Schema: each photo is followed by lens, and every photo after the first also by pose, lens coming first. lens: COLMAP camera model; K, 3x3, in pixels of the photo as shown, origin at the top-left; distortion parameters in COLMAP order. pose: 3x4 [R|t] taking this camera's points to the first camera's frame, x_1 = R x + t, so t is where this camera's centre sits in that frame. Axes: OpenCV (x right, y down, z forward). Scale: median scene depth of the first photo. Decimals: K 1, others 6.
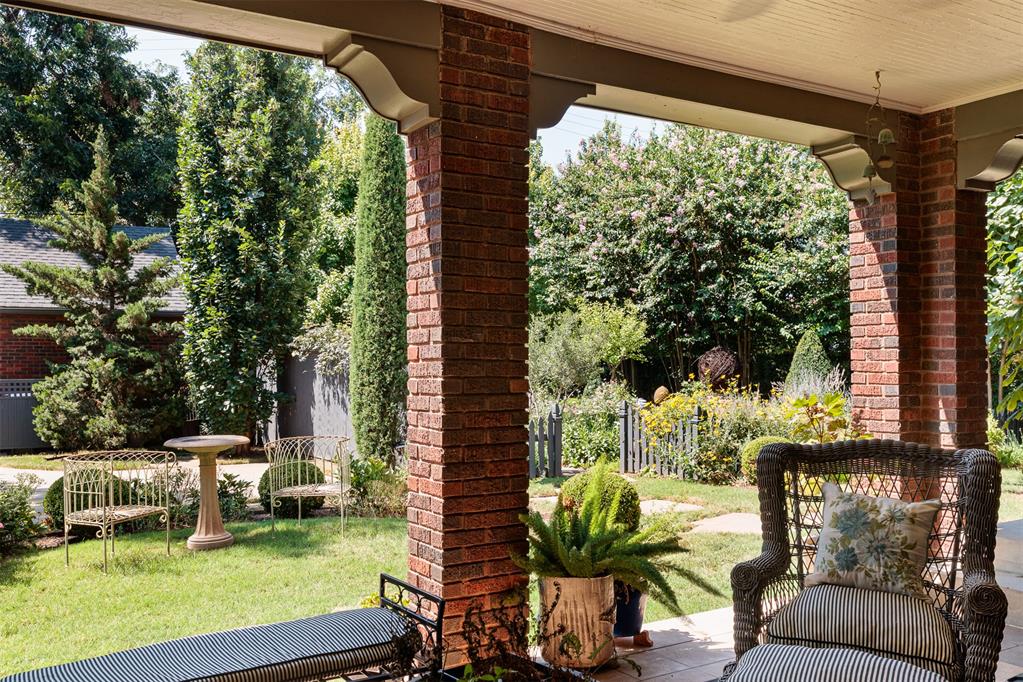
lens RADIAL K [[846.6, 0, 511.3], [0, 846.6, 346.1], [0, 0, 1]] dist [0.005934, -0.000840]
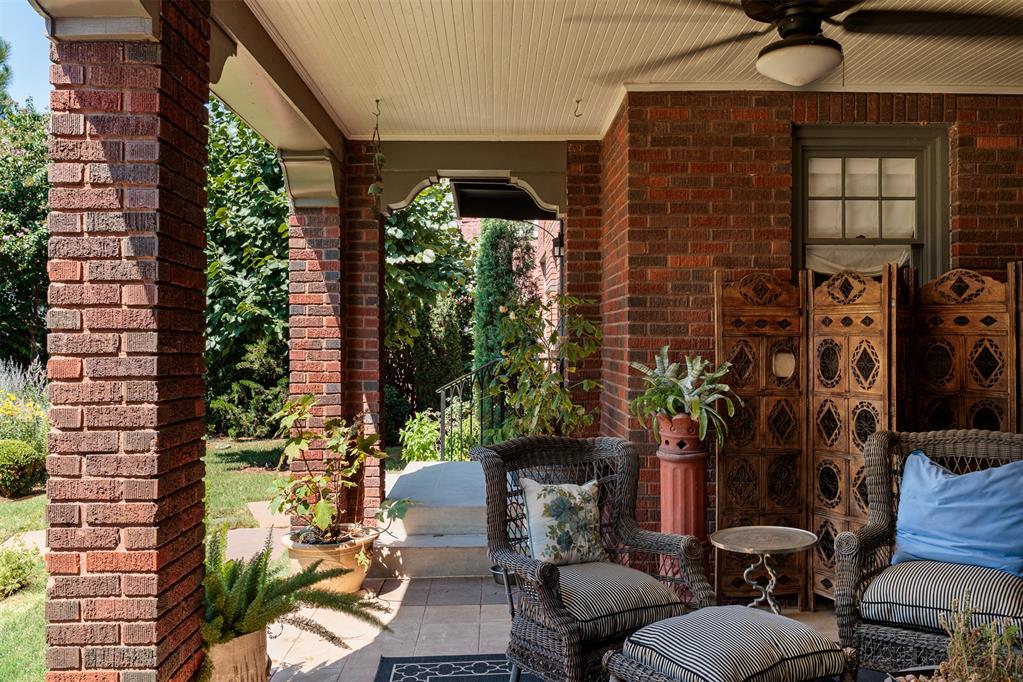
lens RADIAL K [[824.6, 0, 509.4], [0, 824.6, 332.9], [0, 0, 1]] dist [-0.003409, 0.000148]
pose [[0.546413, 0.015103, 0.837380, -0.510263], [-0.014657, 0.999857, -0.008469, -0.021090], [-0.837388, -0.007646, 0.546556, 0.378909]]
